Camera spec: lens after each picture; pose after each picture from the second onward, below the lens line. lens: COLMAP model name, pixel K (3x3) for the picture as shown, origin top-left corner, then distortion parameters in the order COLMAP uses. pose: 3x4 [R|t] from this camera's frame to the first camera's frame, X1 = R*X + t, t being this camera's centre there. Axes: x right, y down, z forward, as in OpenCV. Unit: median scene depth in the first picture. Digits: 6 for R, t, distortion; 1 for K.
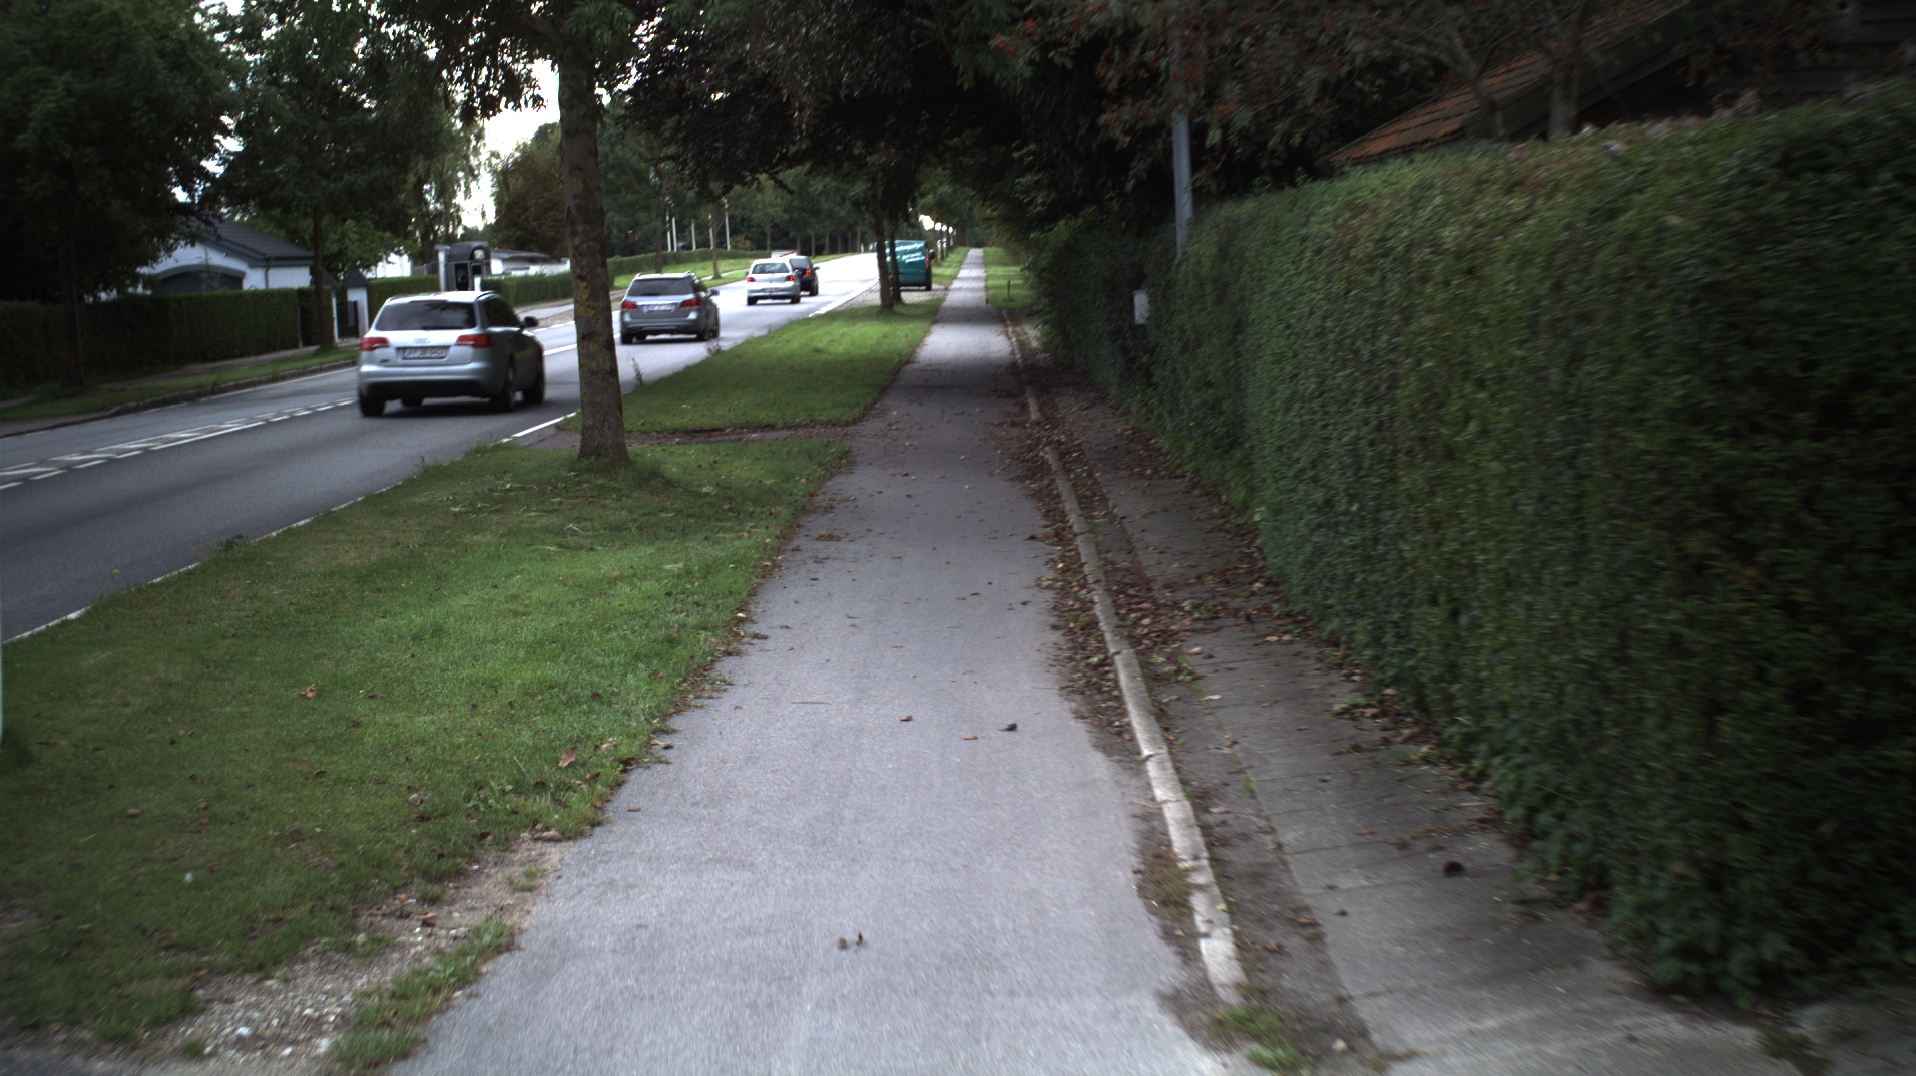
lens RADIAL K [[3300.7, 0, 958.0], [0, 3300.7, 538.0], [0, 0, 1]] dist [-0.280092, 0.257991]
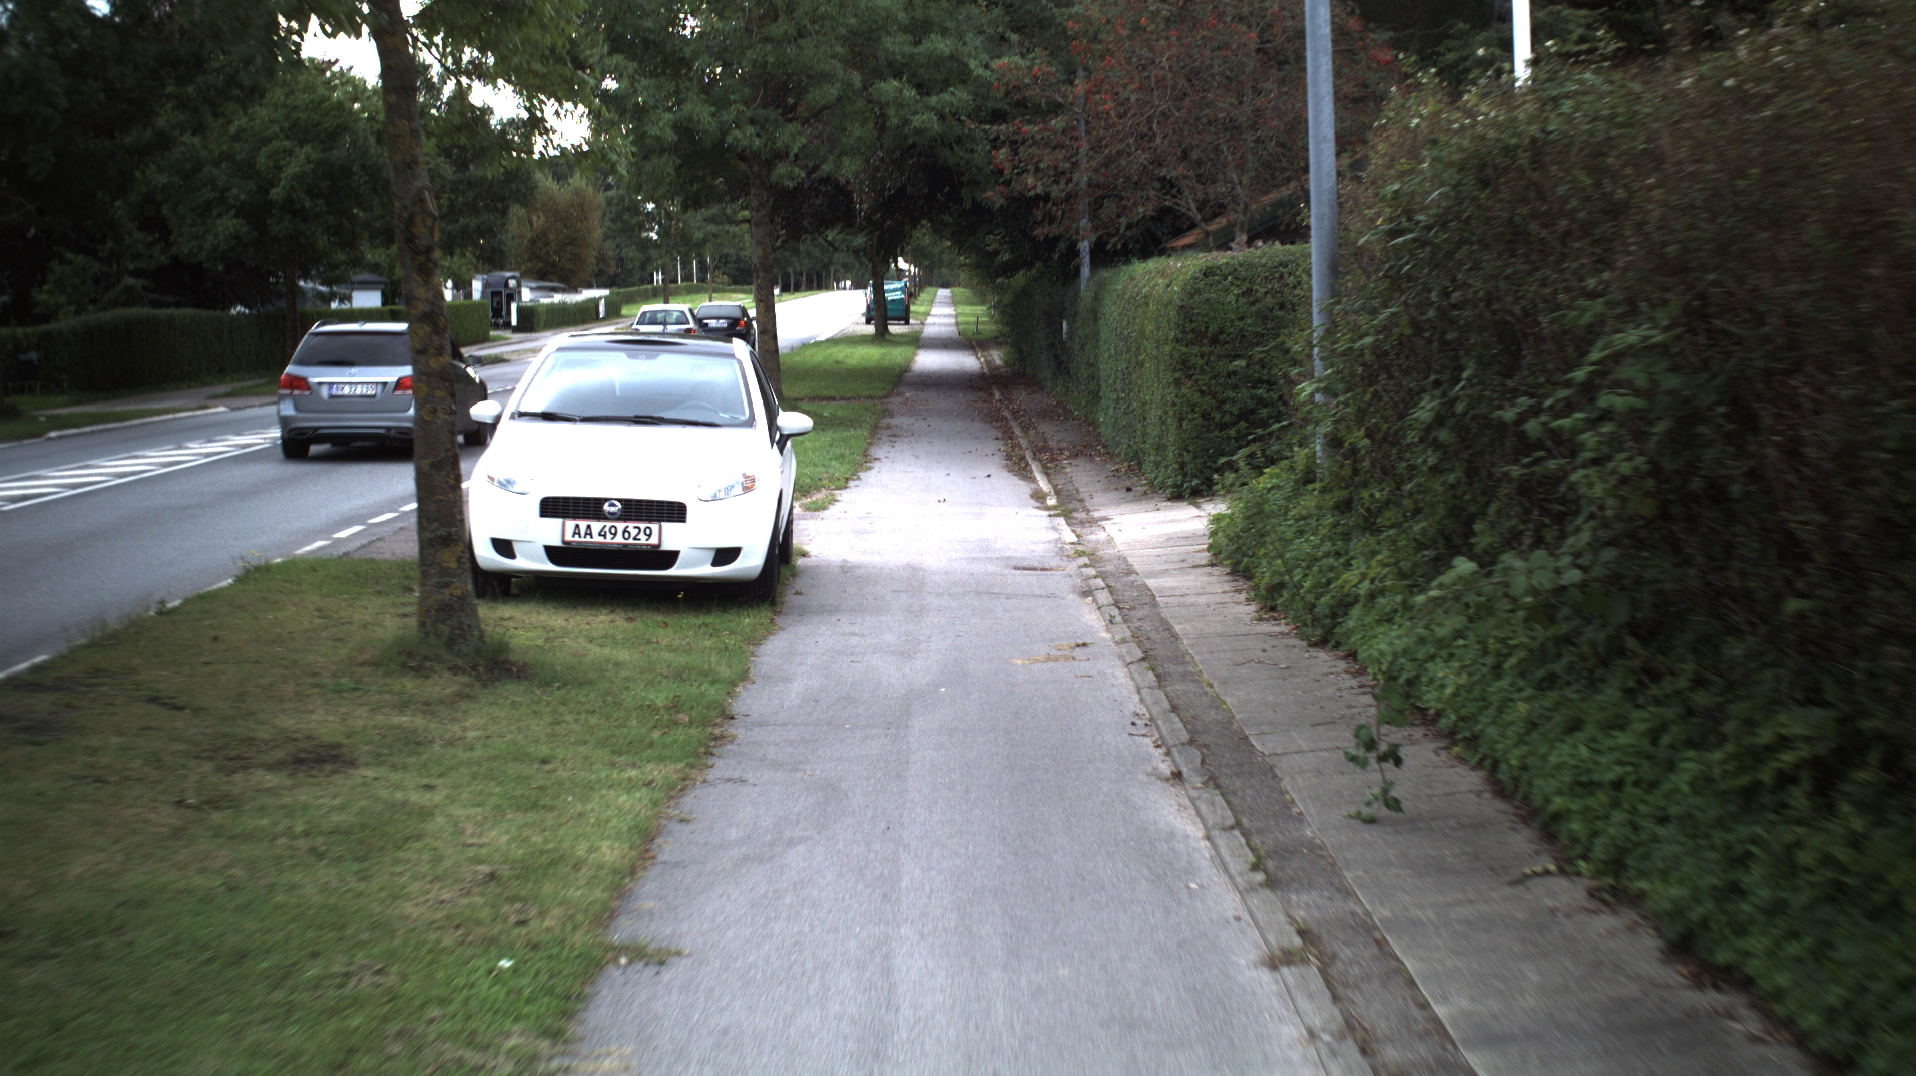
lens RADIAL K [[3300.7, 0, 958.0], [0, 3300.7, 538.0], [0, 0, 1]] dist [-0.280092, 0.257991]
pose [[0.999628, 0.024164, 0.012673, -0.017237], [-0.024009, 0.999636, -0.012283, 0.060312], [-0.012965, 0.011974, 0.999844, -0.694165]]
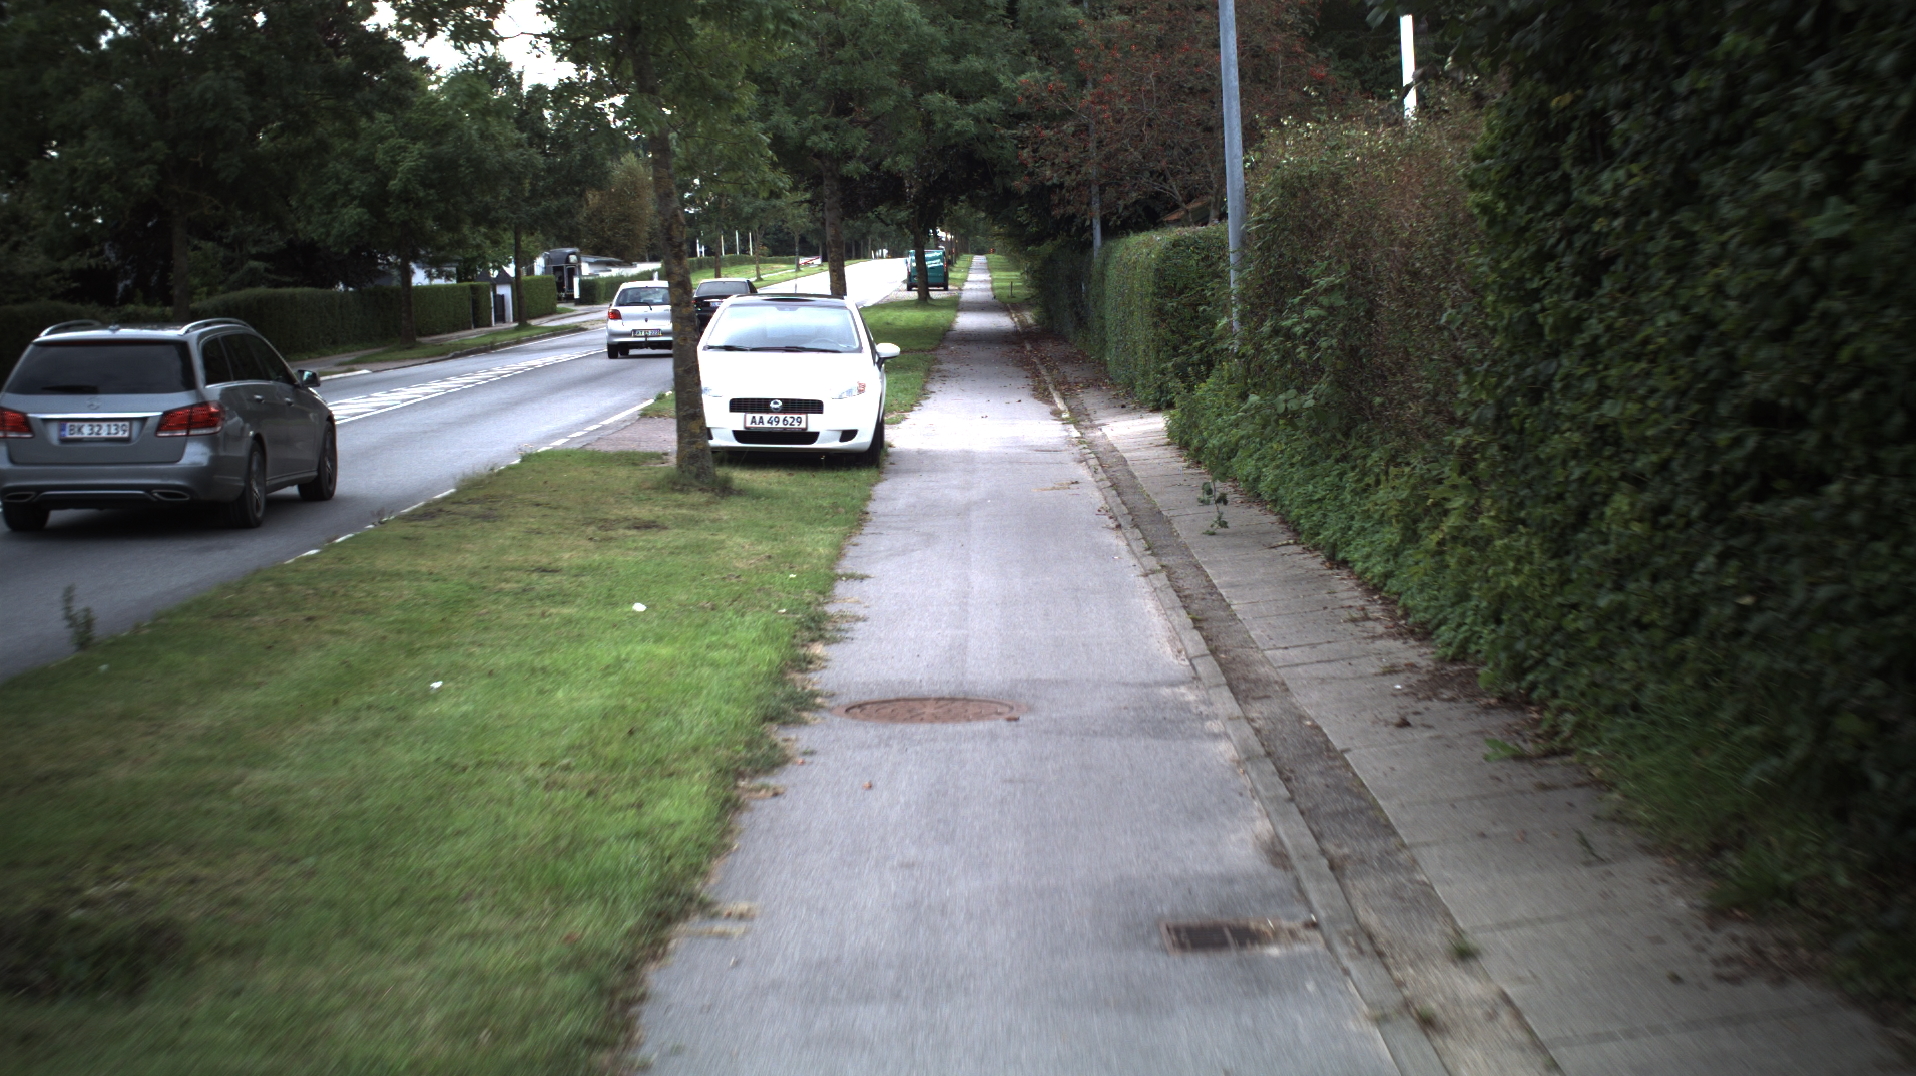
lens RADIAL K [[3300.7, 0, 958.0], [0, 3300.7, 538.0], [0, 0, 1]] dist [-0.280092, 0.257991]
pose [[0.999986, 0.005233, 0.000738, -0.021257], [-0.005232, 0.999985, -0.001903, 0.088907], [-0.000748, 0.001899, 0.999998, -1.040780]]
